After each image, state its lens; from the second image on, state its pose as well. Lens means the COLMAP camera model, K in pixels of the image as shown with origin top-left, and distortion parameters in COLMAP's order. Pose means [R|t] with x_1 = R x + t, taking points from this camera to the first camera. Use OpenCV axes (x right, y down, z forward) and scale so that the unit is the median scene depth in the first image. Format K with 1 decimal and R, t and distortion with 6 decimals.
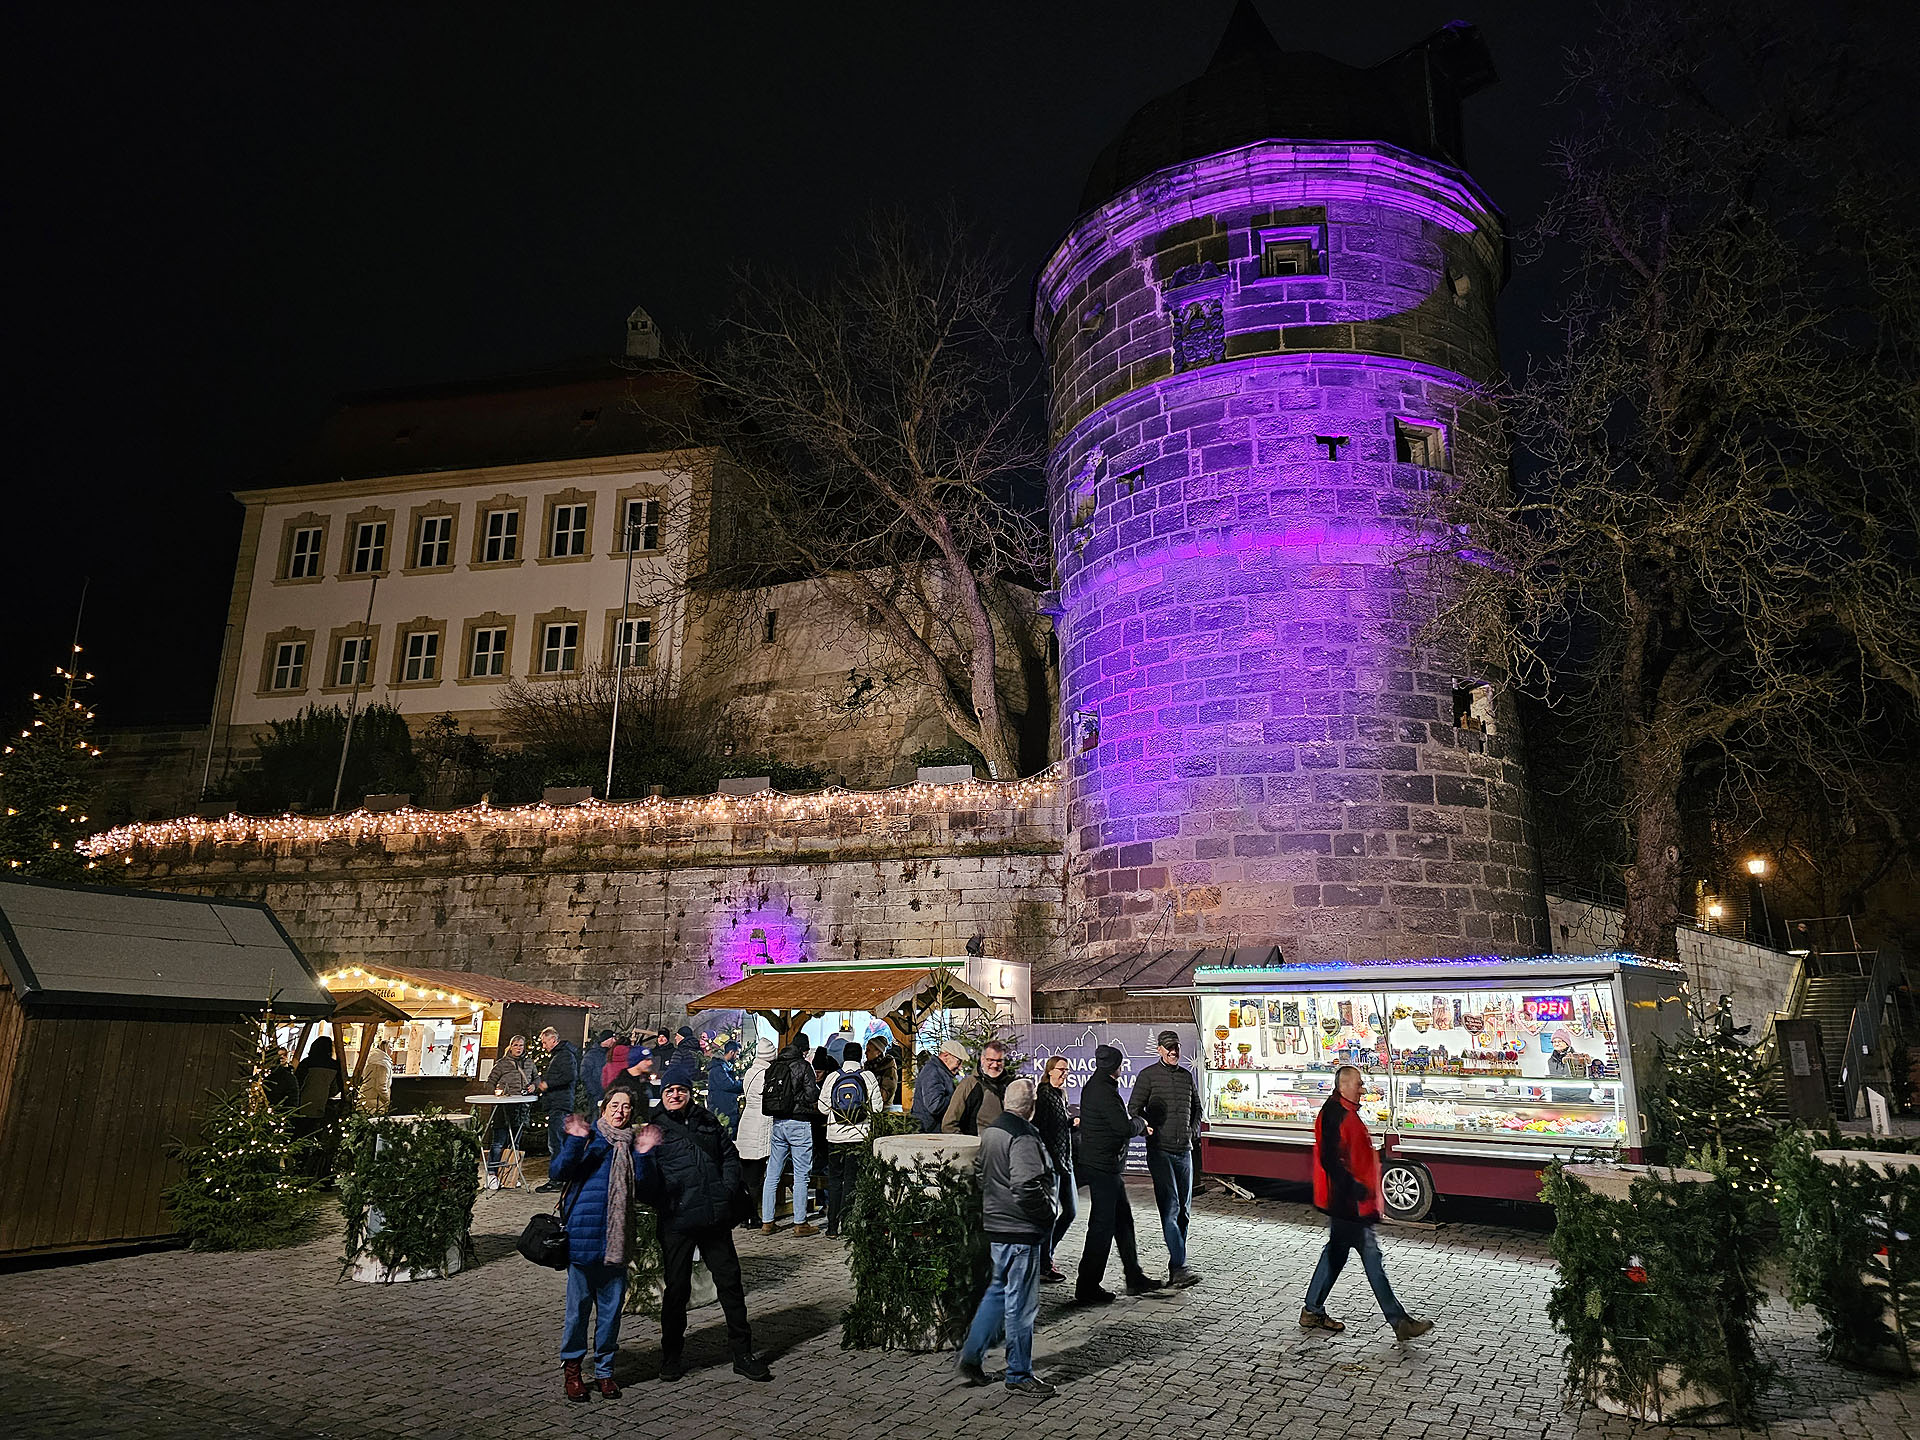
lens RADIAL K [[1245.2, 0, 987.7], [0, 1245.2, 737.2], [0, 0, 1]] dist [0.057292, -0.034642]
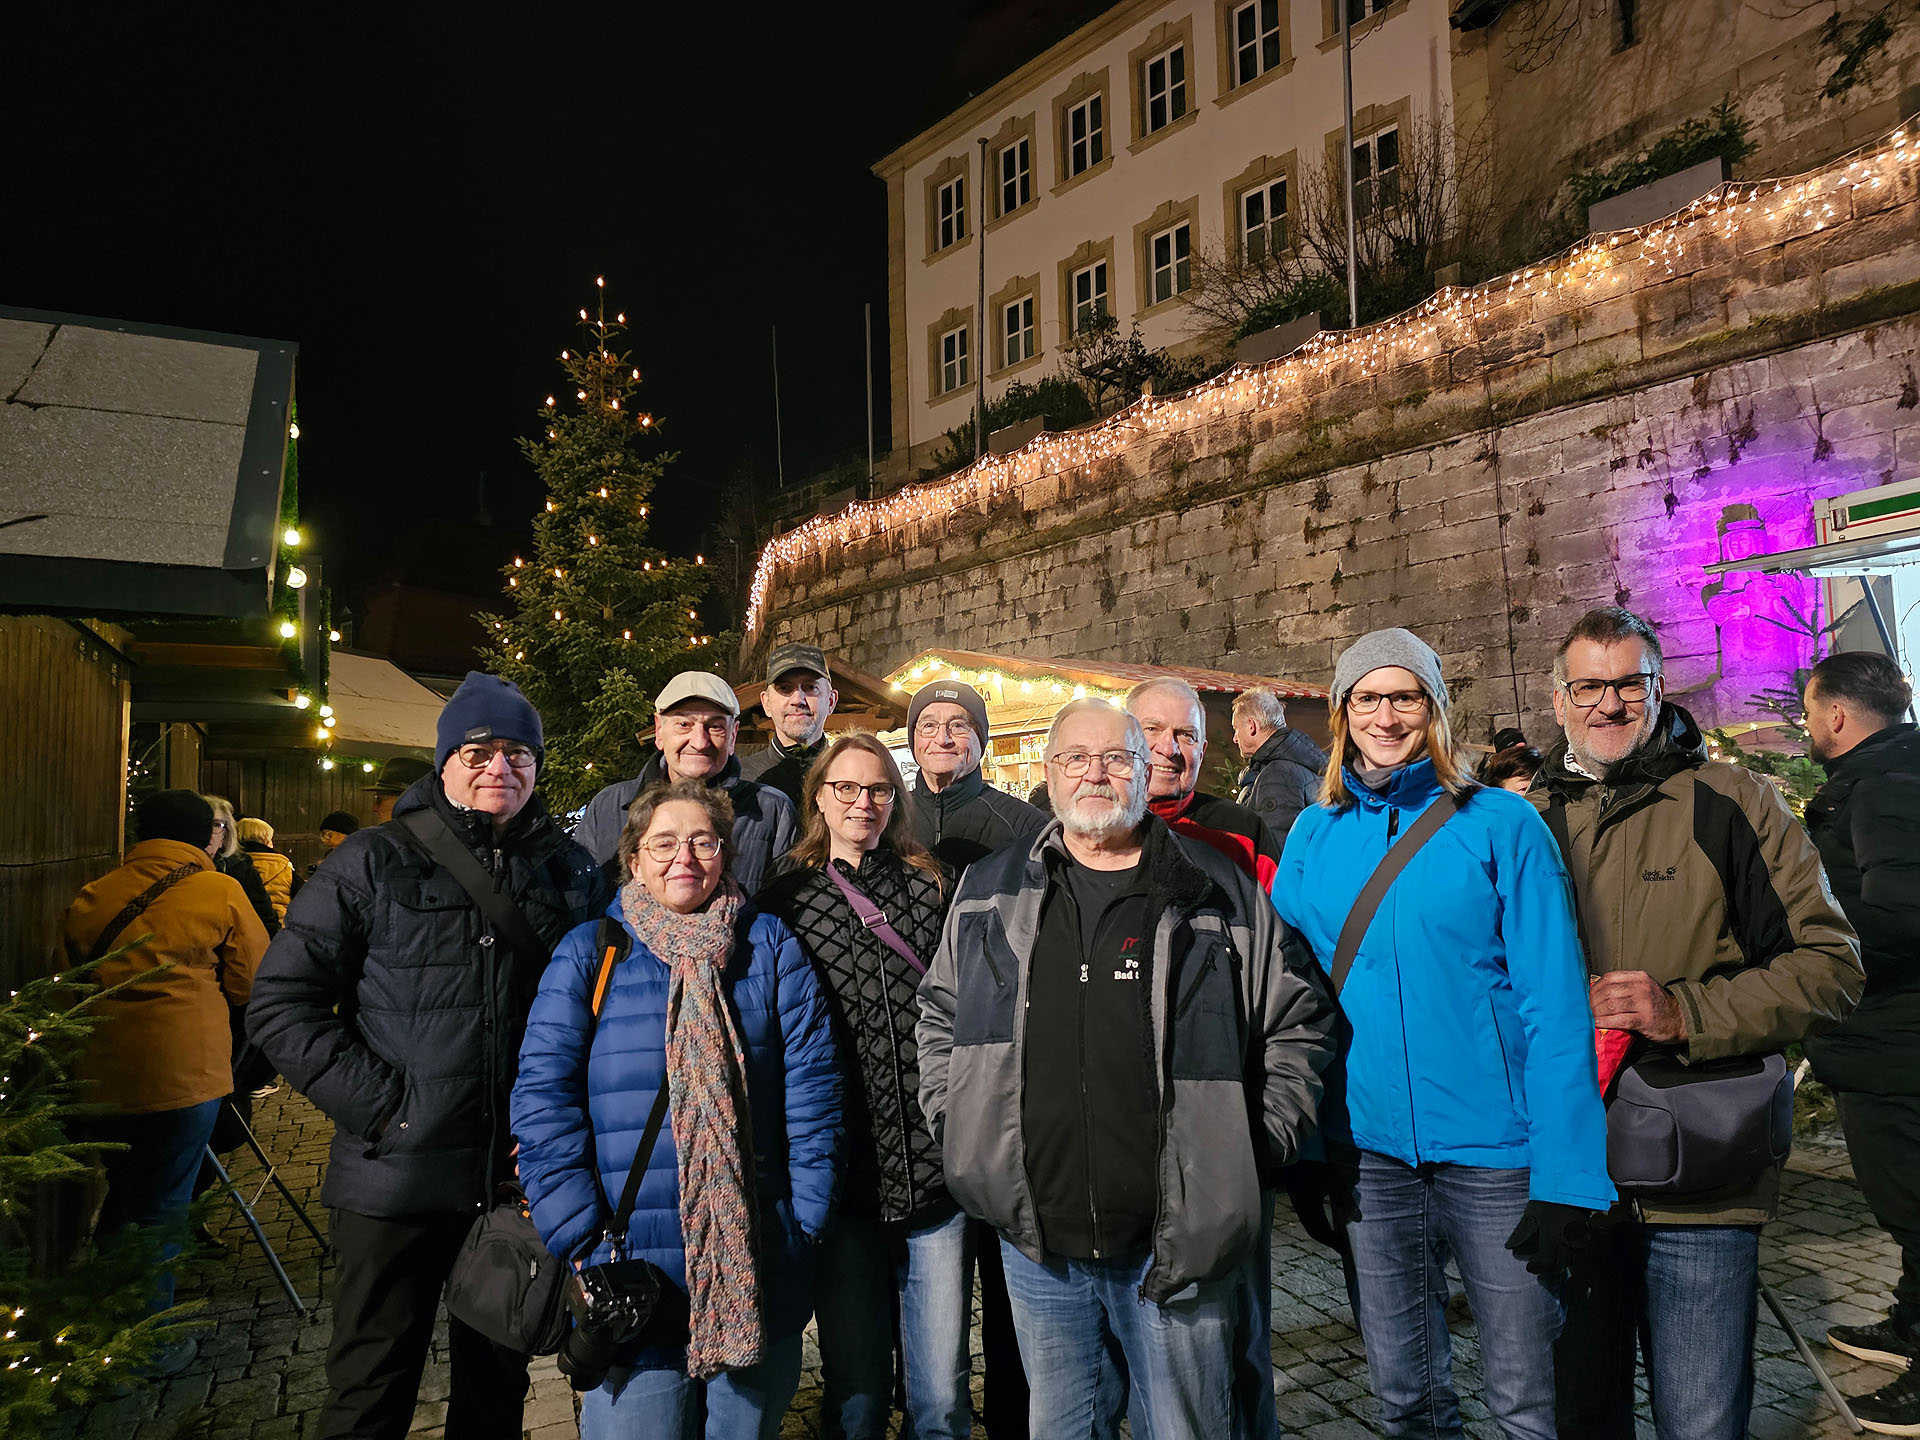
lens RADIAL K [[1245.2, 0, 960.4], [0, 1245.2, 748.7], [0, 0, 1]] dist [0.057292, -0.034642]
pose [[0.805240, -0.068109, -0.589025, -0.168364], [0.177371, 0.975564, 0.129675, 0.149301], [0.565799, -0.208895, 0.797643, 0.551858]]
